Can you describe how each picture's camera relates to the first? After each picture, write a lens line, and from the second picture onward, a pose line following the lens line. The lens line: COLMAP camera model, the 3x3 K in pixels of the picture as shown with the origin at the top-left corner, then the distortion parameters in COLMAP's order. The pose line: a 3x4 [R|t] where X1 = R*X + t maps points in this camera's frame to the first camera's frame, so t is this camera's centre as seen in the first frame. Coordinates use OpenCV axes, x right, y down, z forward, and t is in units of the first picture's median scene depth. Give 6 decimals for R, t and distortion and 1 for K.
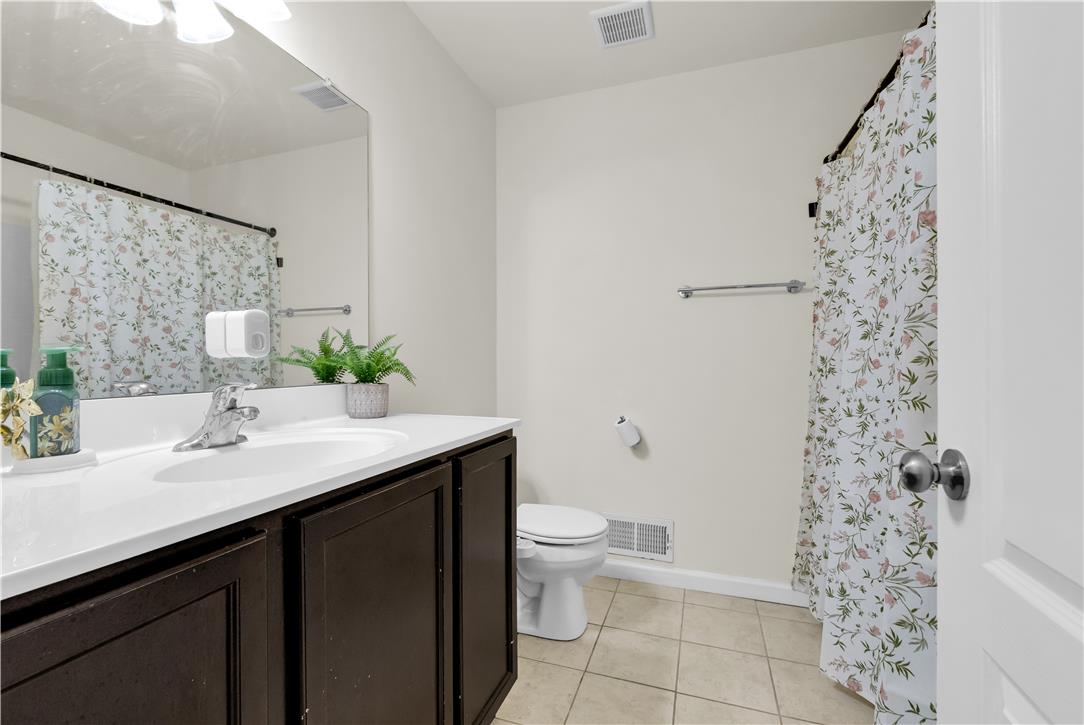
lens RADIAL K [[472.5, 0, 542.0], [0, 472.5, 362.5], [0, 0, 1]] dist [-0.000024, -0.000800]
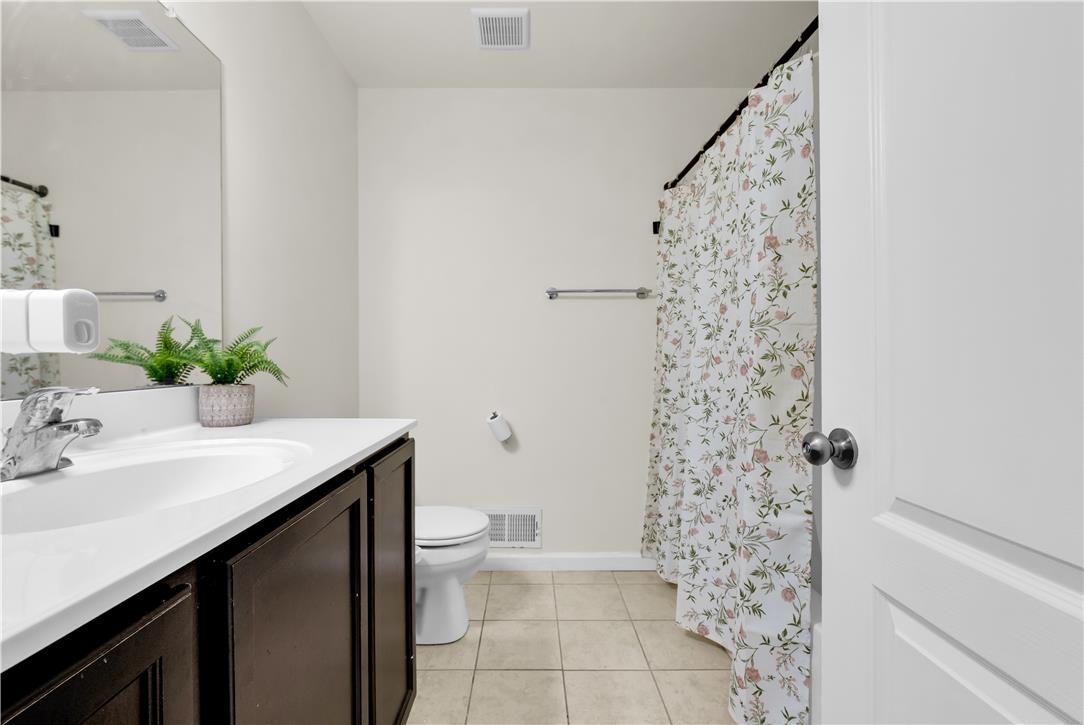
lens RADIAL K [[458.1, 0, 535.6], [0, 458.1, 359.9], [0, 0, 1]] dist [-0.000302, -0.000005]
pose [[0.943070, -0.001516, 0.332591, -0.114358], [0.001334, 0.999999, 0.000776, 0.000752], [-0.332591, -0.000289, 0.943071, 0.051321]]
